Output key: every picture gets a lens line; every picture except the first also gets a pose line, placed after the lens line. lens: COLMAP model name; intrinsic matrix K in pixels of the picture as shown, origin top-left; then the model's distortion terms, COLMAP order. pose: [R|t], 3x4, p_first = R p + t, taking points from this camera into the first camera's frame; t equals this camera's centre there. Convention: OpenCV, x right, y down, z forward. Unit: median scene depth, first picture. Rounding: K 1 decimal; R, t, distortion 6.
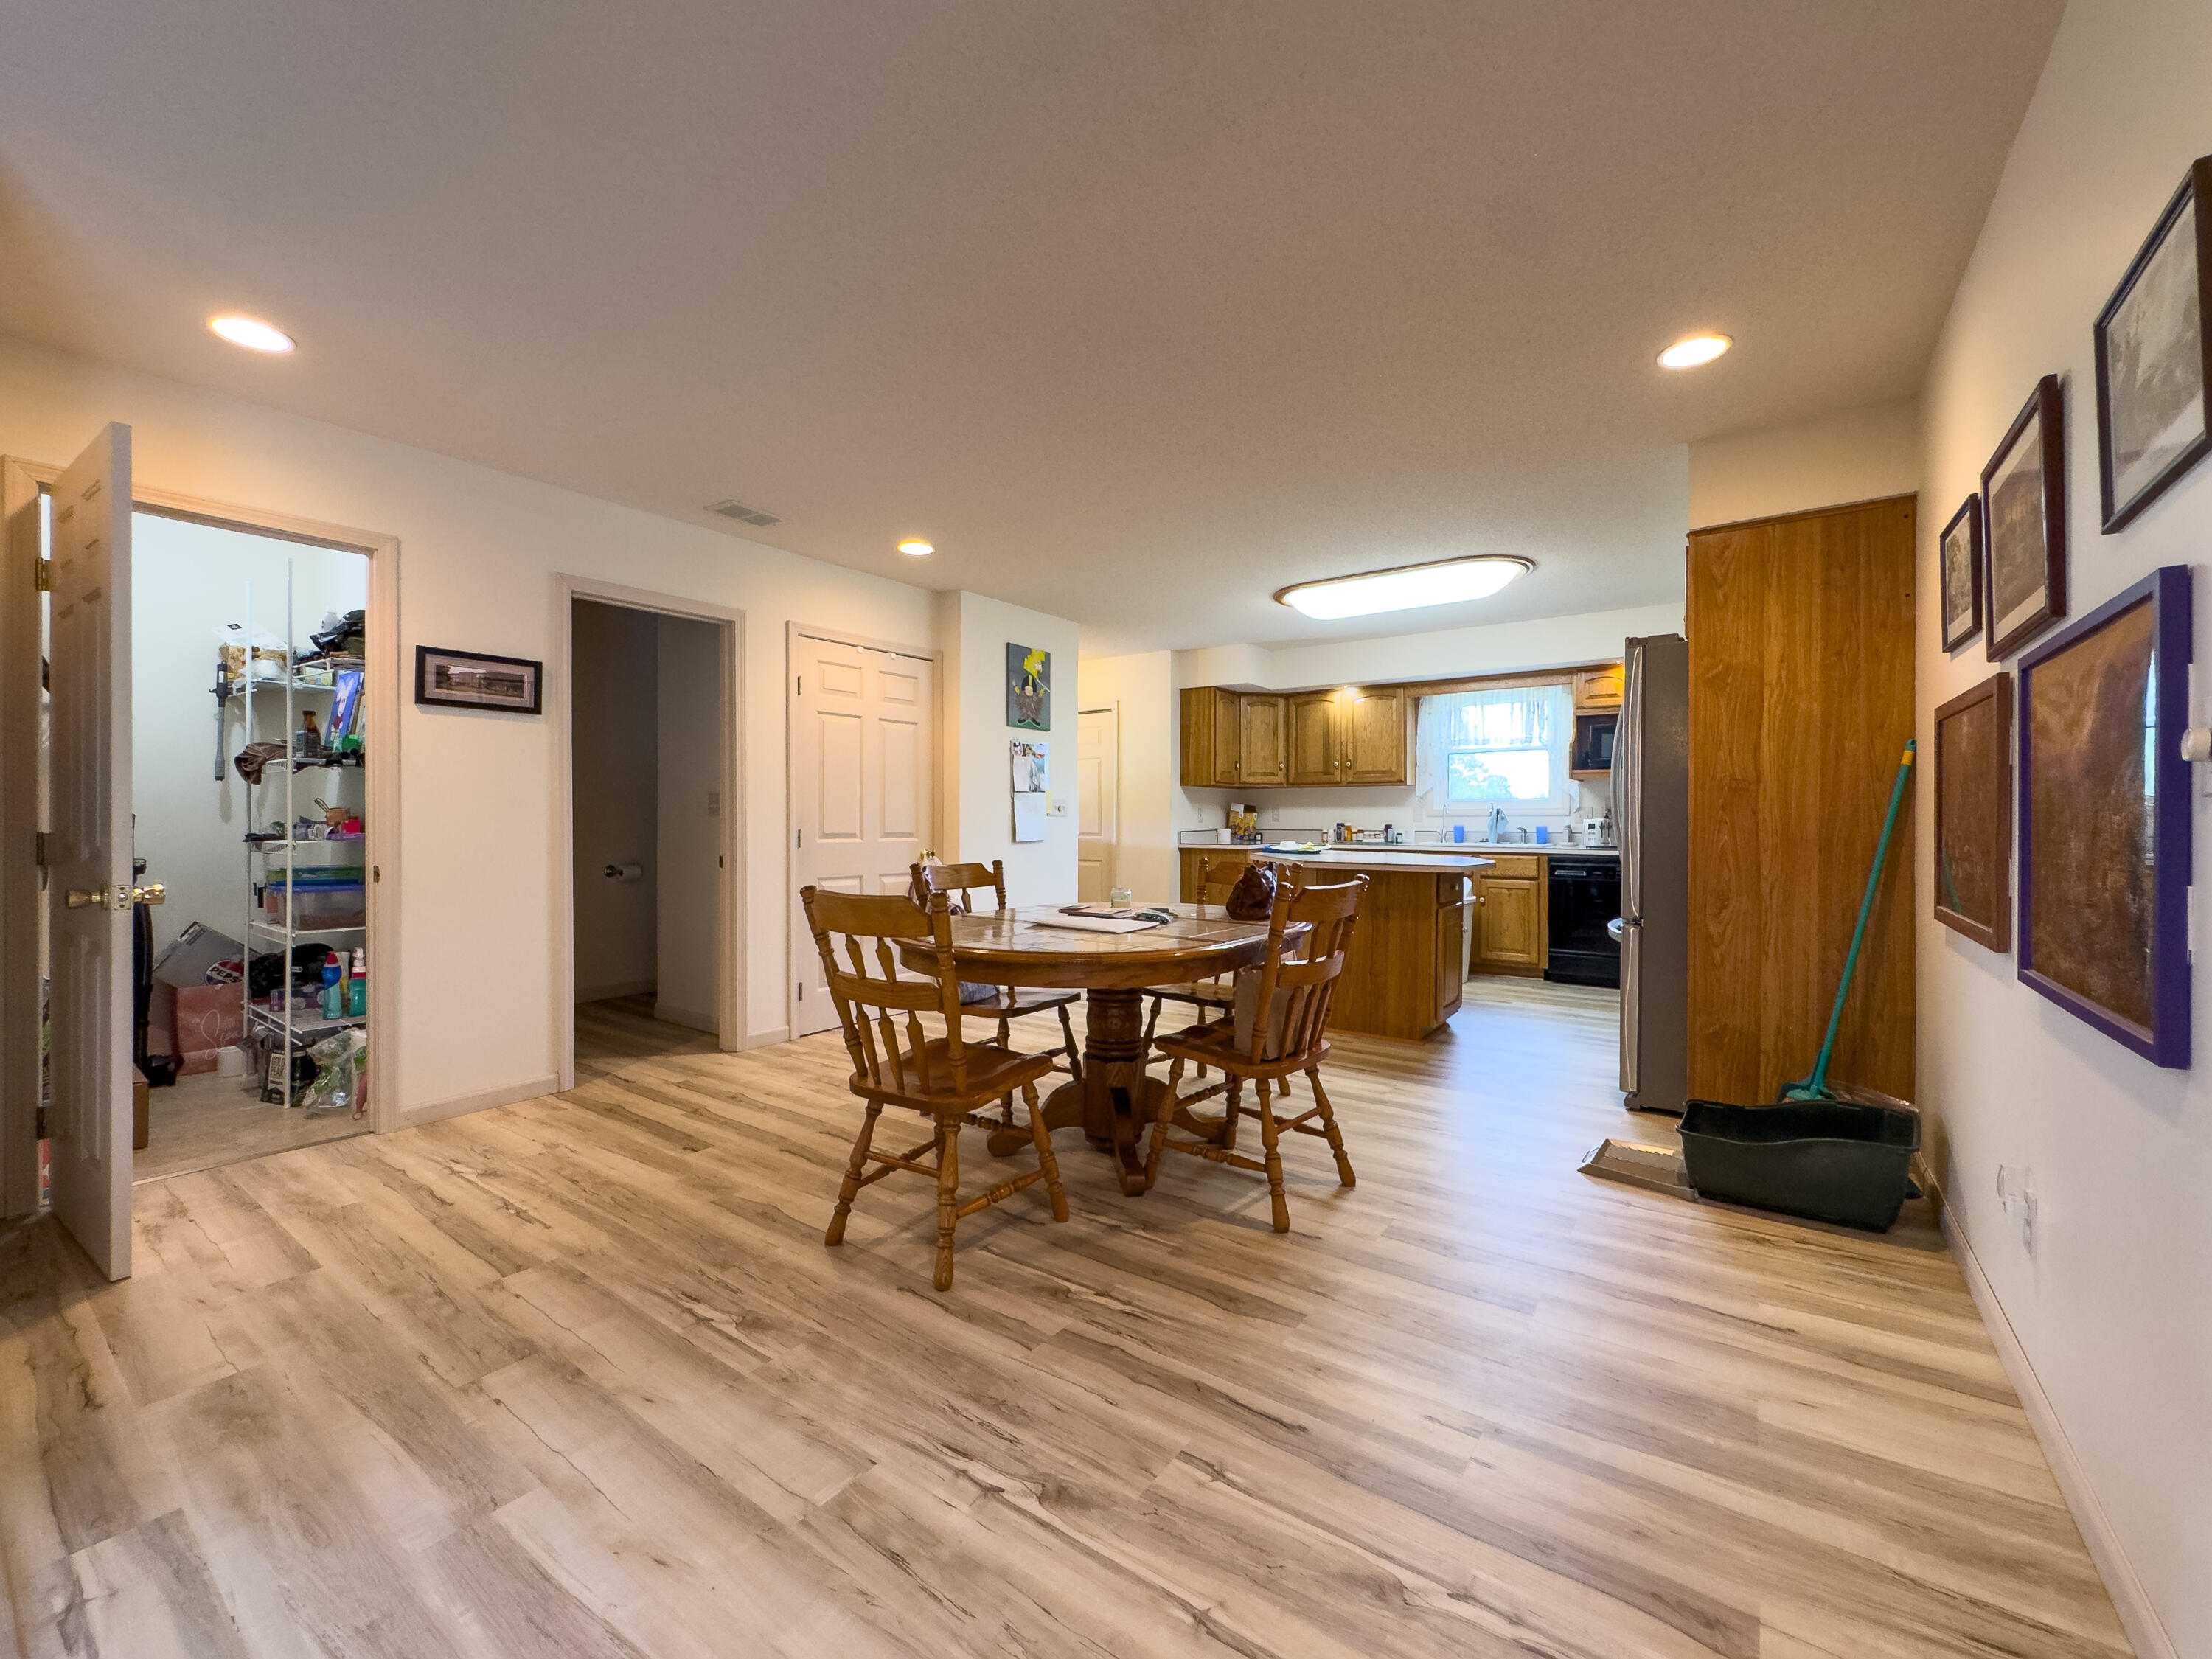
lens RADIAL K [[884.6, 0, 1084.0], [0, 884.6, 825.0], [0, 0, 1]] dist [-0.005490, 0.000705]
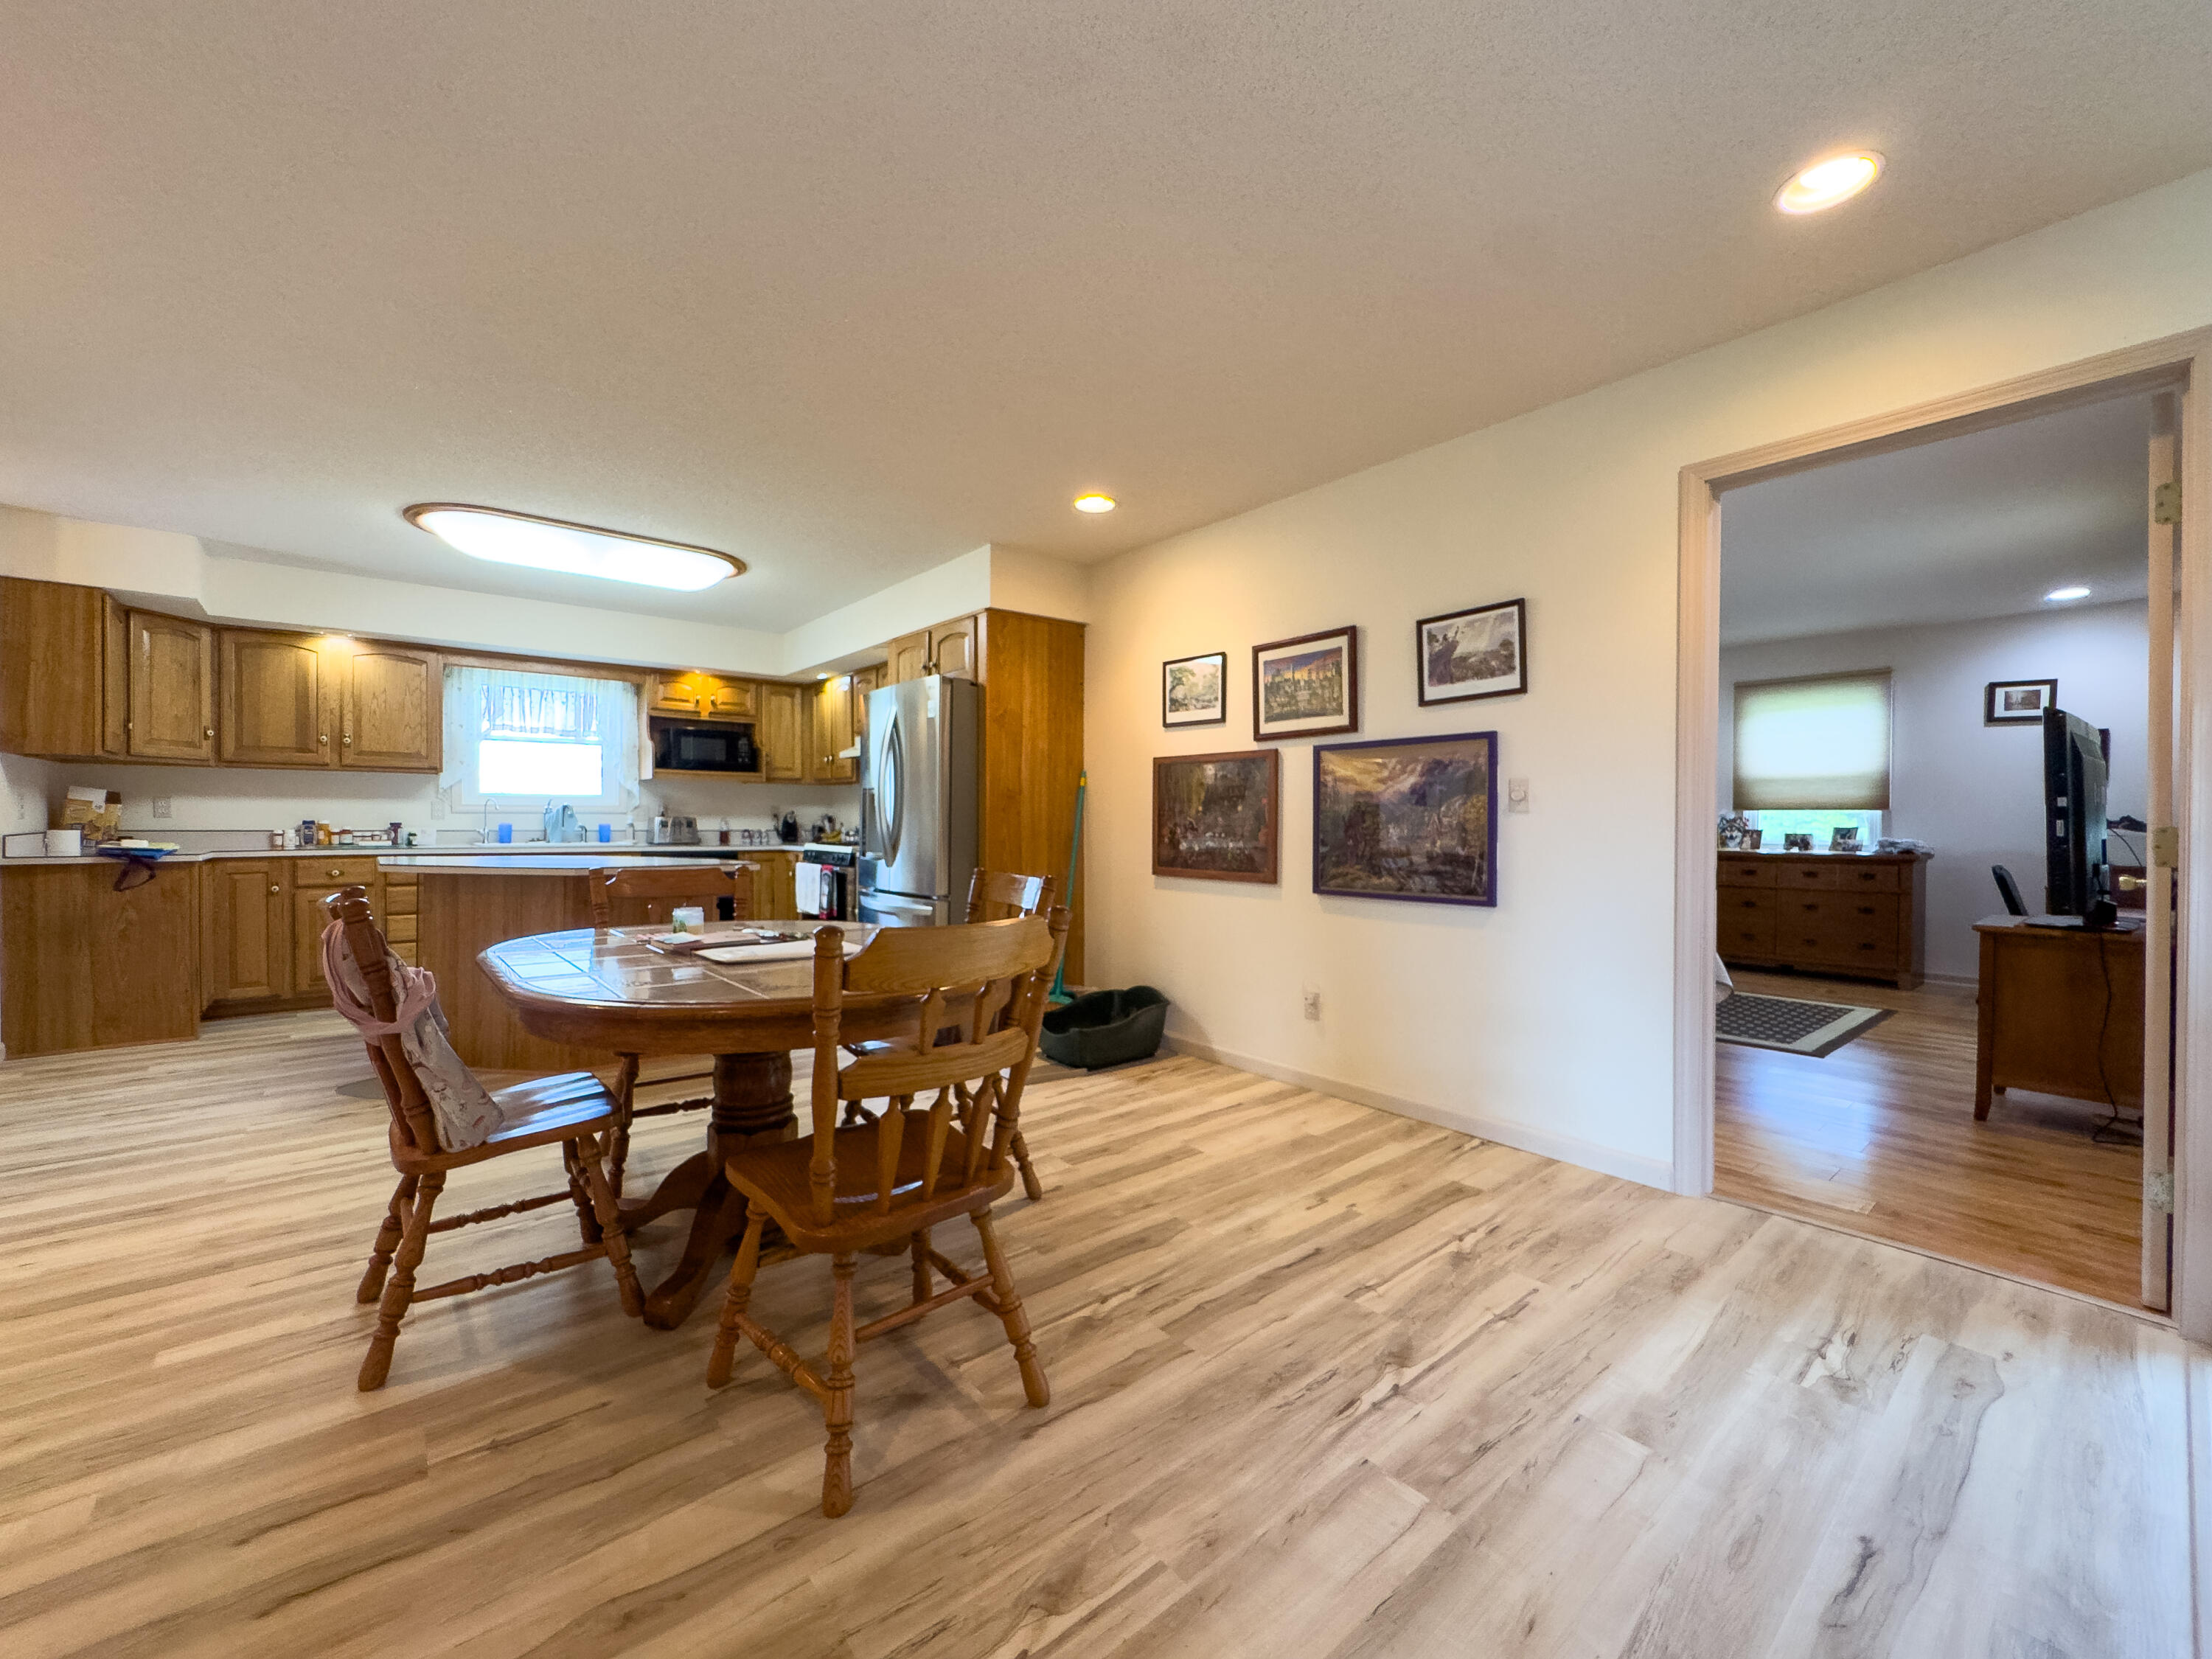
lens RADIAL K [[884.6, 0, 1100.0], [0, 884.6, 828.5], [0, 0, 1]] dist [-0.005490, 0.000705]
pose [[0.250870, -0.006908, 0.967996, -0.642651], [0.001246, 0.999976, 0.006814, 0.000565], [-0.968020, -0.000503, 0.250872, 0.525586]]
